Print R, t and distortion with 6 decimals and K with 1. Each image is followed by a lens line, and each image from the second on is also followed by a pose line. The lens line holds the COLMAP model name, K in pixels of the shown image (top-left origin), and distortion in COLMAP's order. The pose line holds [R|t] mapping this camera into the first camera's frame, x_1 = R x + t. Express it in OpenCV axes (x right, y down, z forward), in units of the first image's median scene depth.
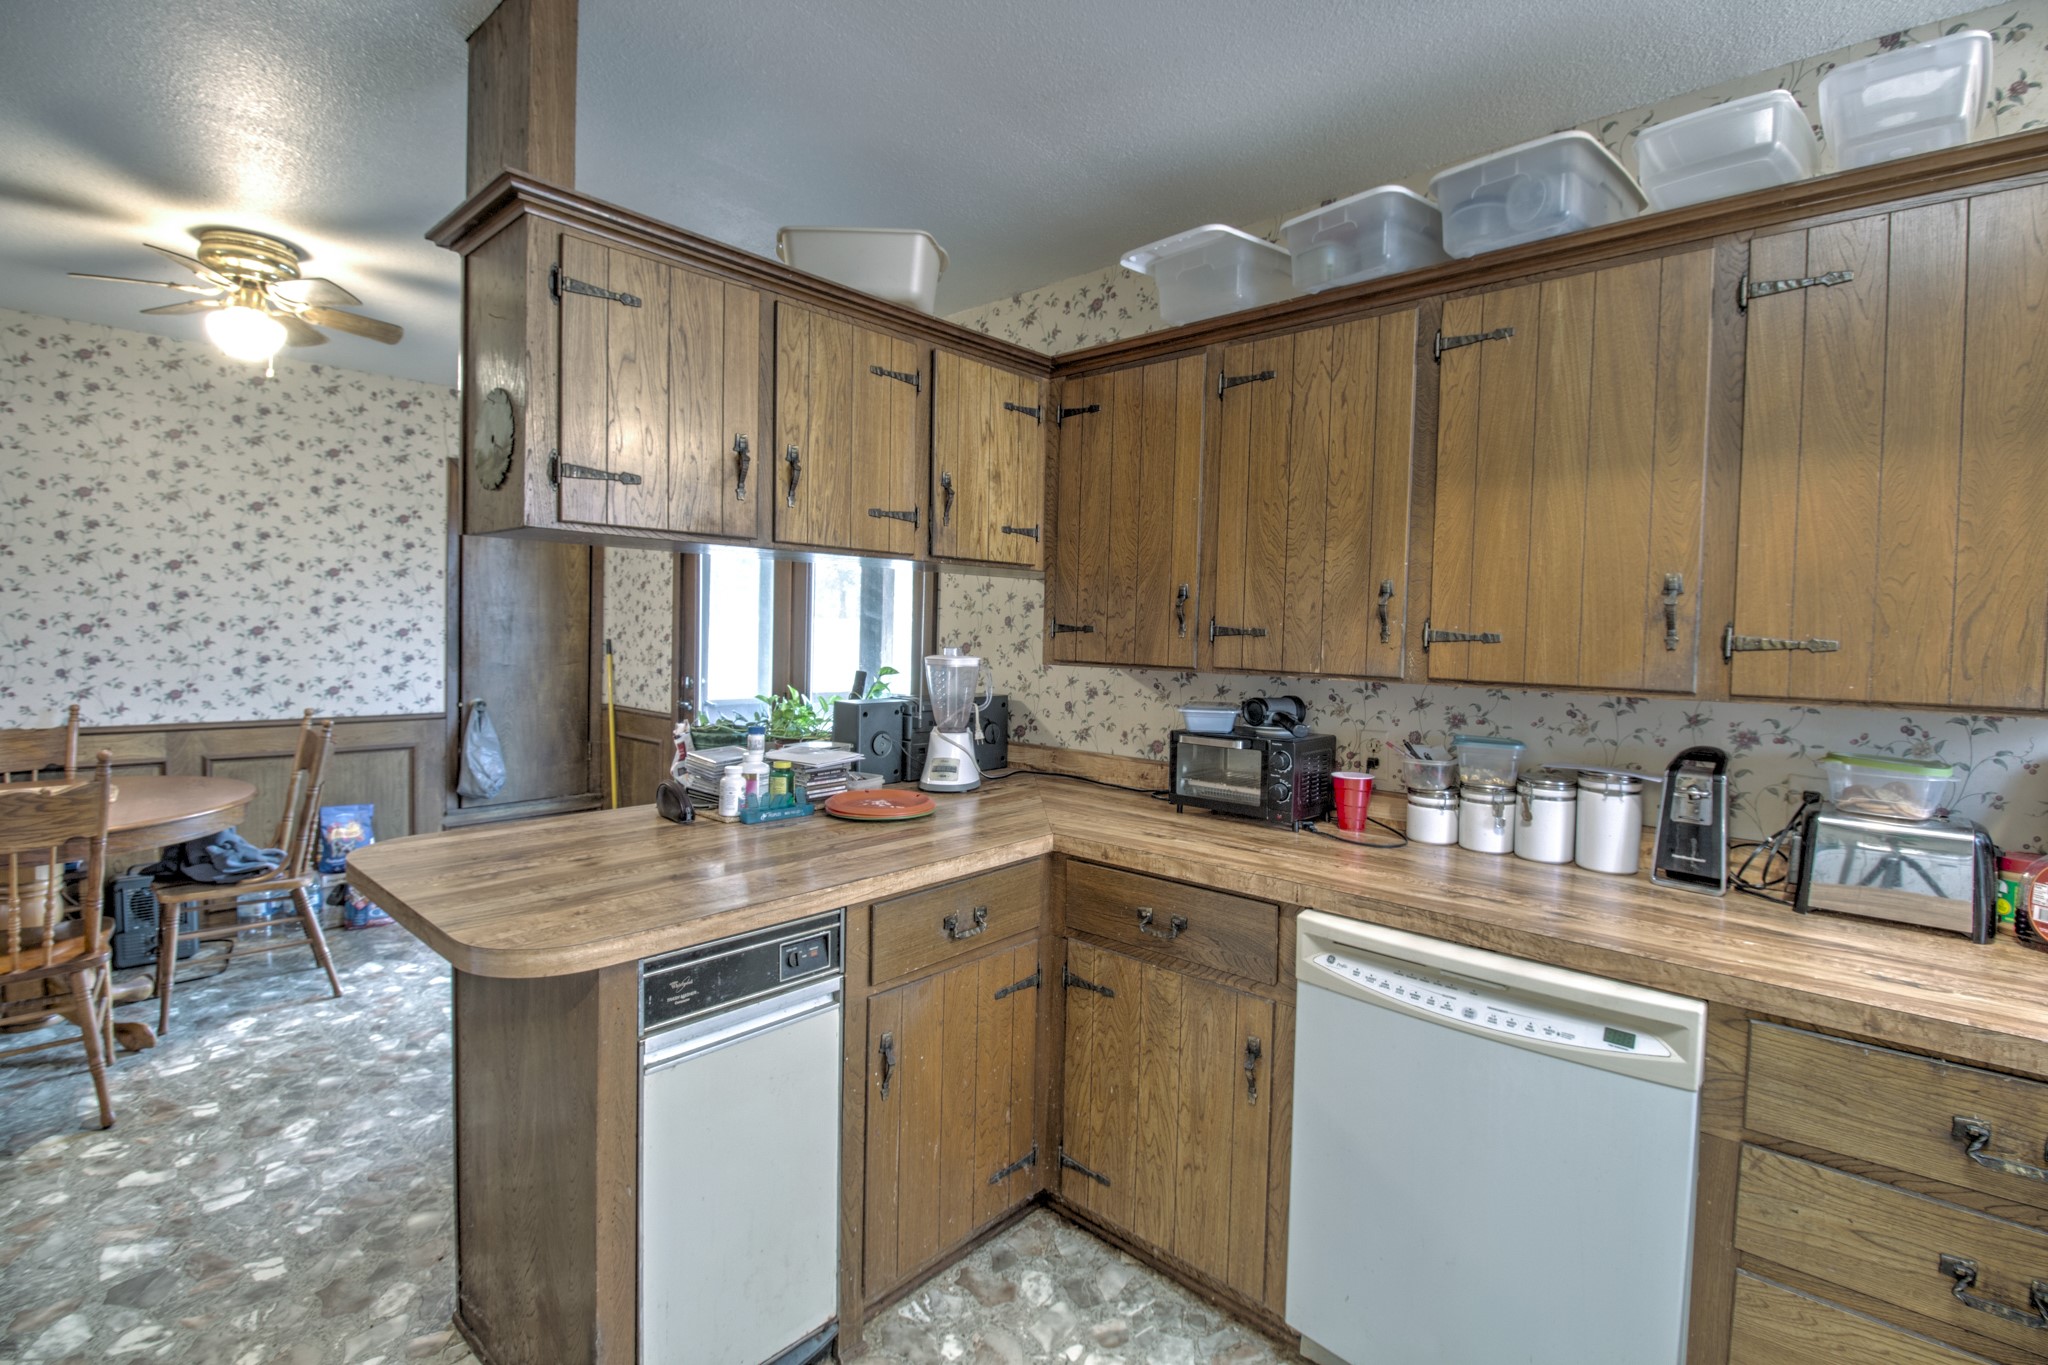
lens RADIAL K [[948.2, 0, 1028.9], [0, 948.2, 652.0], [0, 0, 1]] dist [-0.021246, -0.001496]
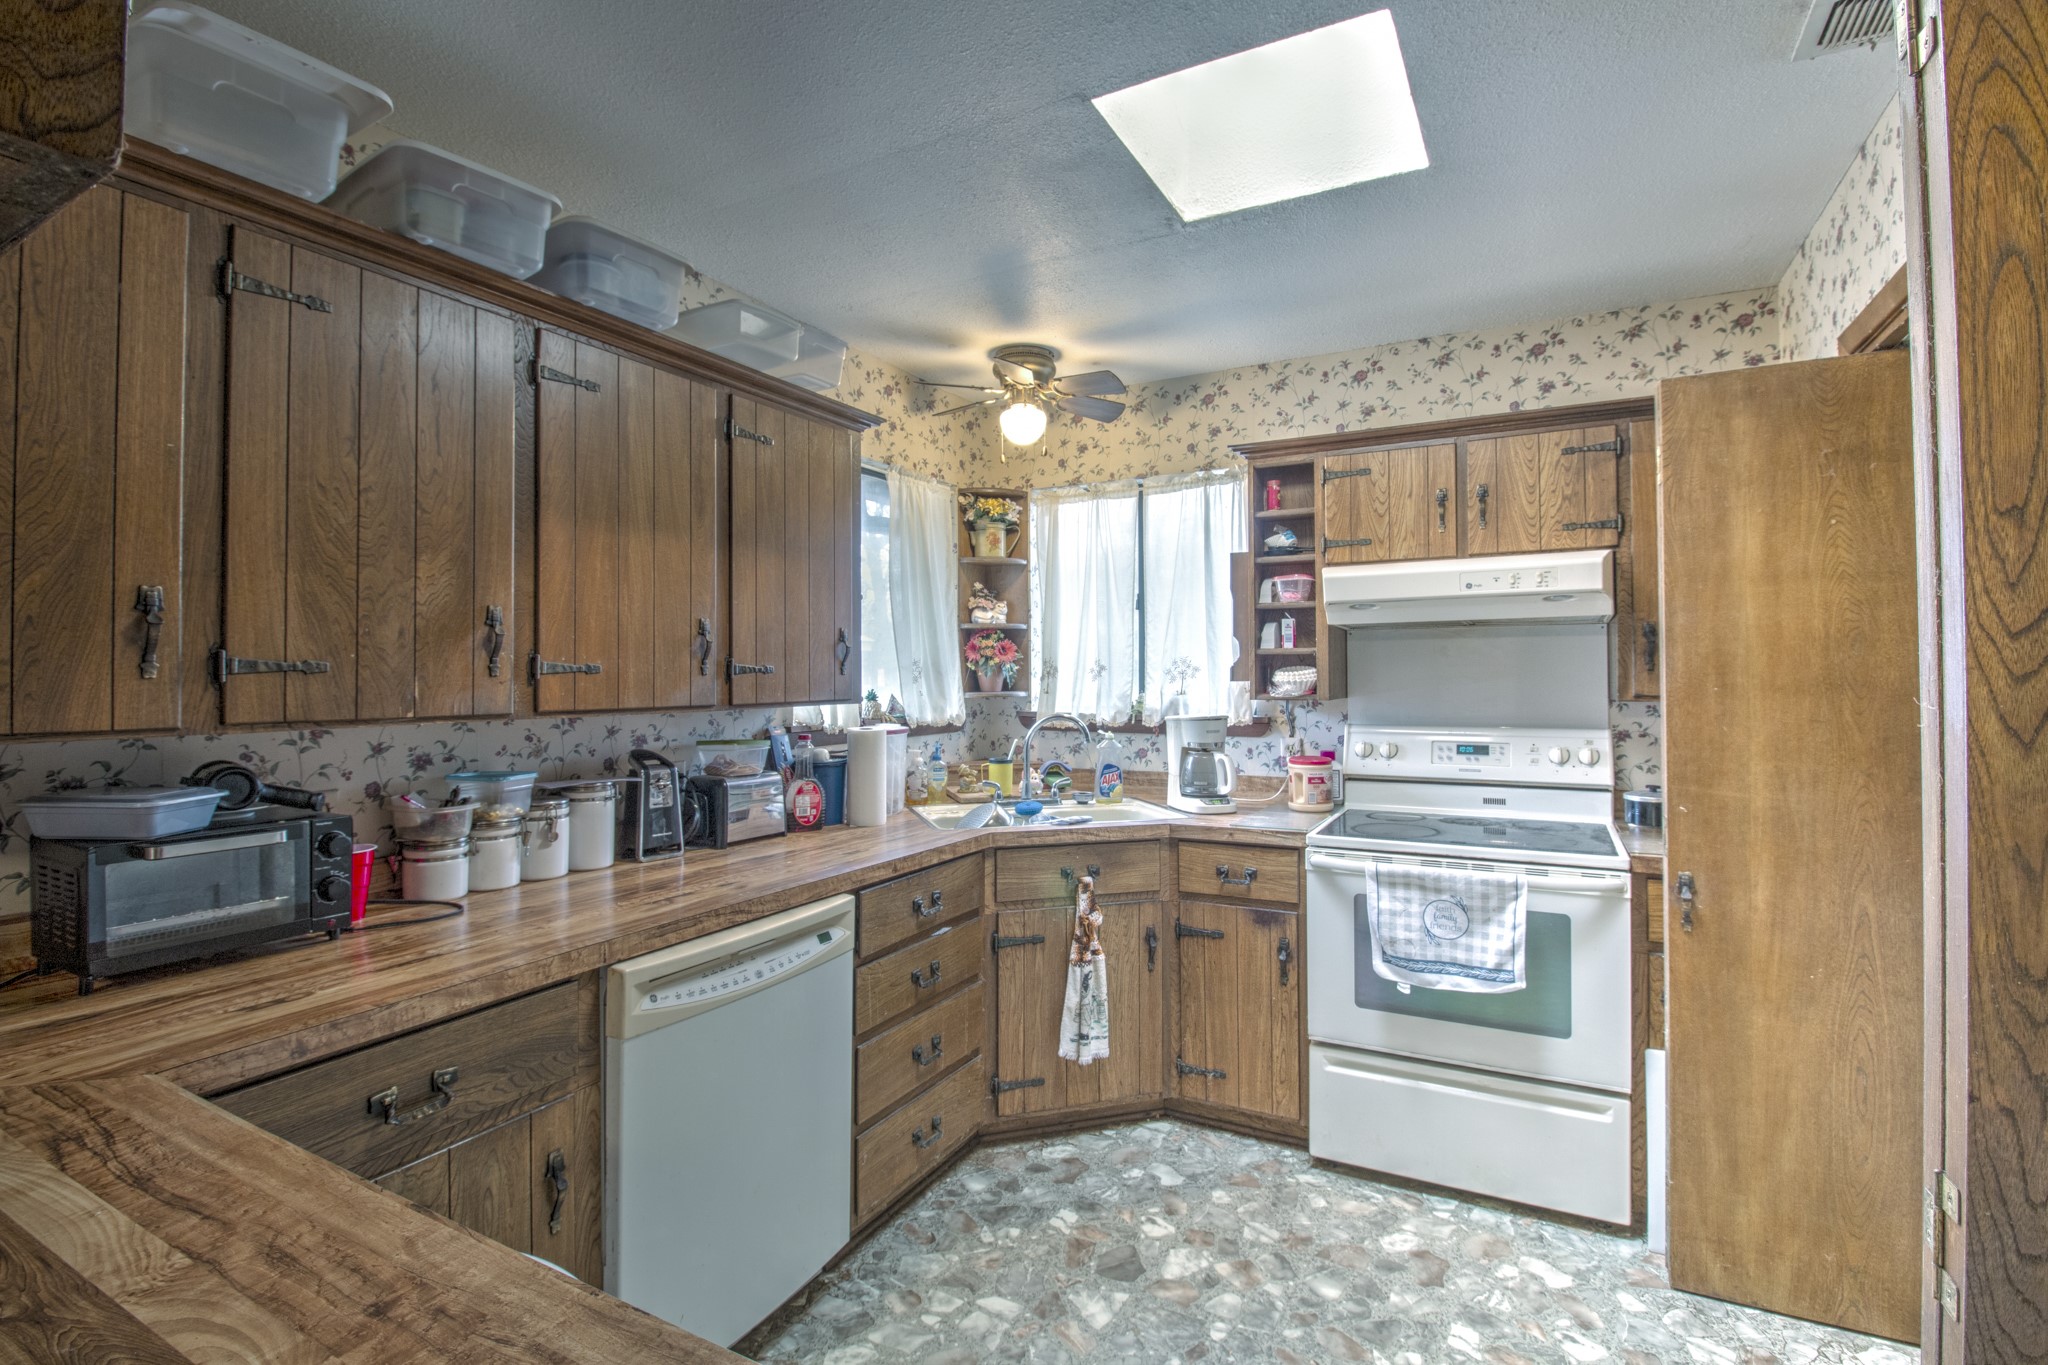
lens RADIAL K [[941.0, 0, 1041.3], [0, 941.0, 664.3], [0, 0, 1]] dist [0.002079, -0.014758]
pose [[-0.247318, -0.013324, 0.968843, -0.613015], [0.018408, 0.999660, 0.018447, -0.028475], [-0.968759, 0.022397, -0.246989, 0.708396]]
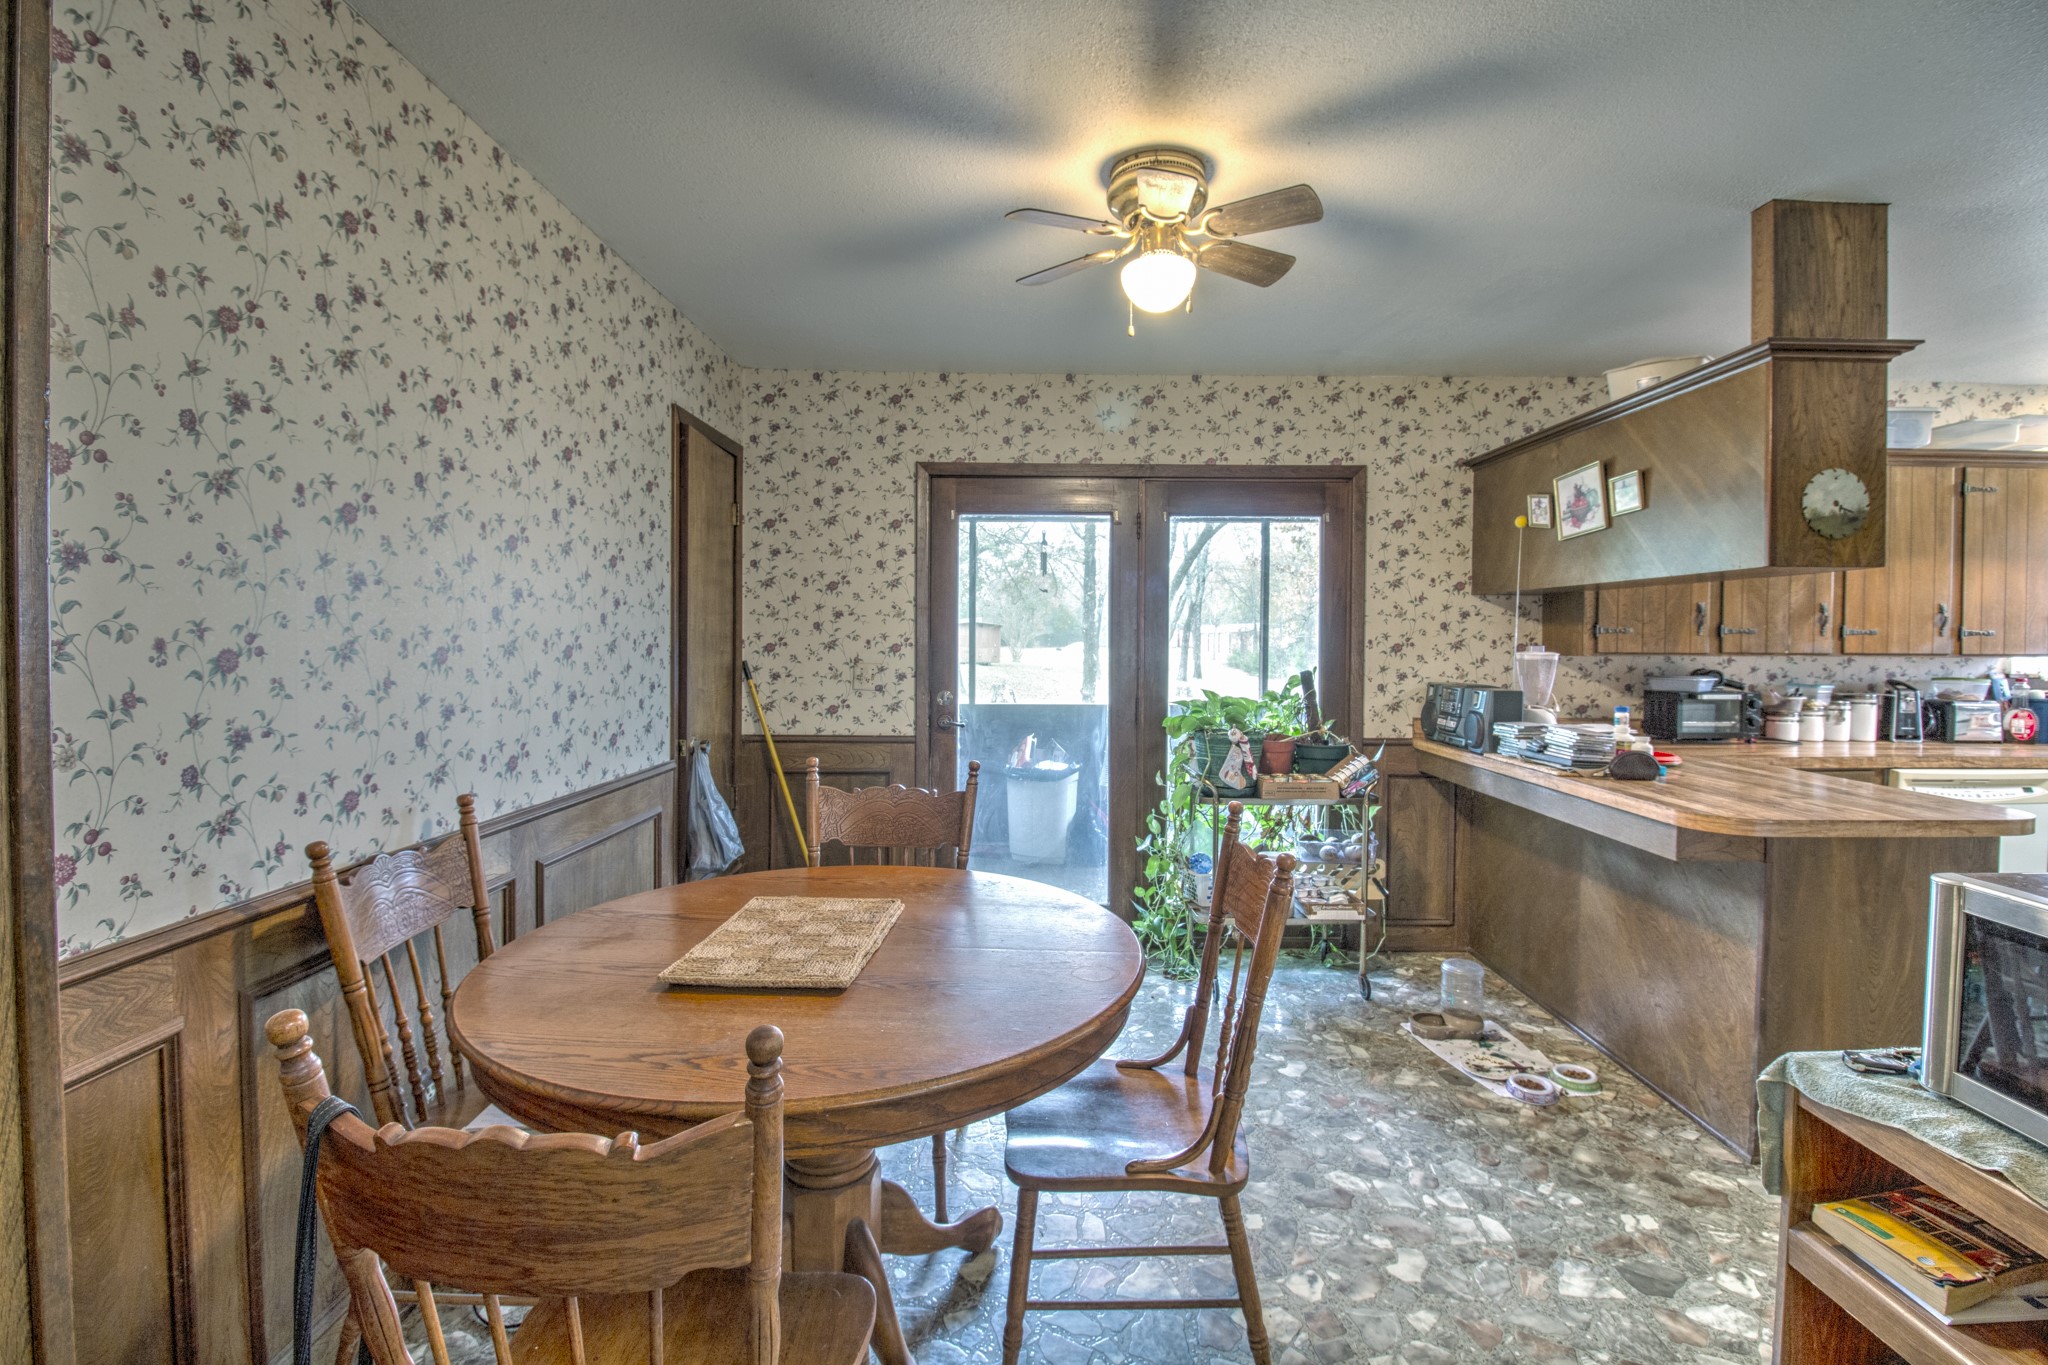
lens RADIAL K [[941.0, 0, 1041.3], [0, 941.0, 664.3], [0, 0, 1]] dist [0.002079, -0.014758]
pose [[0.737156, -0.036371, 0.674743, -2.076703], [0.027410, 0.999338, 0.023923, -0.041417], [-0.675166, 0.000860, 0.737665, 0.660504]]
